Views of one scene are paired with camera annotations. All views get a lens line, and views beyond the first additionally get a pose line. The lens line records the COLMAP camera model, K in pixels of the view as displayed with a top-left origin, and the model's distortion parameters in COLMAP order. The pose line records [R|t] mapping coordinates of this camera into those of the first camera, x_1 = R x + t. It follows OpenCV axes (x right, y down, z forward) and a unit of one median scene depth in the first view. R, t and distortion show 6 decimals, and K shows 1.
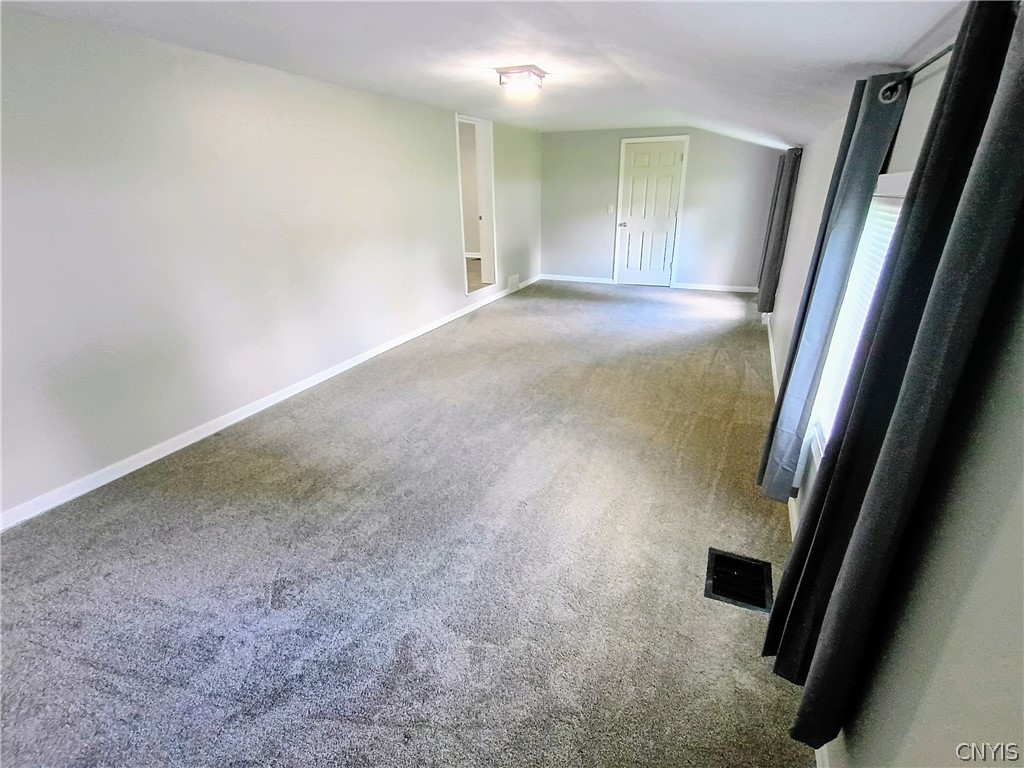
lens RADIAL K [[469.6, 0, 514.8], [0, 469.6, 386.5], [0, 0, 1]] dist [-0.004823, 0.001645]
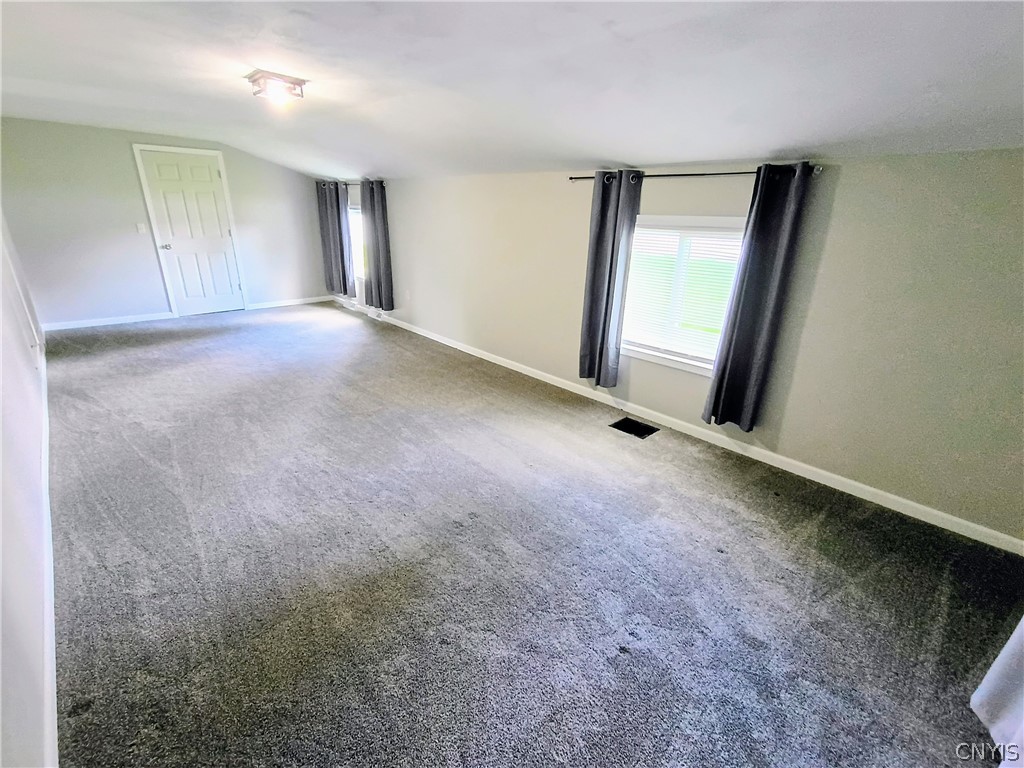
lens RADIAL K [[469.6, 0, 513.8], [0, 469.6, 385.8], [0, 0, 1]] dist [-0.004823, 0.001645]
pose [[0.376051, -0.299852, 0.876741, -0.539674], [0.327809, 0.928054, 0.176797, -0.095017], [-0.866676, 0.220918, 0.447290, 0.232166]]
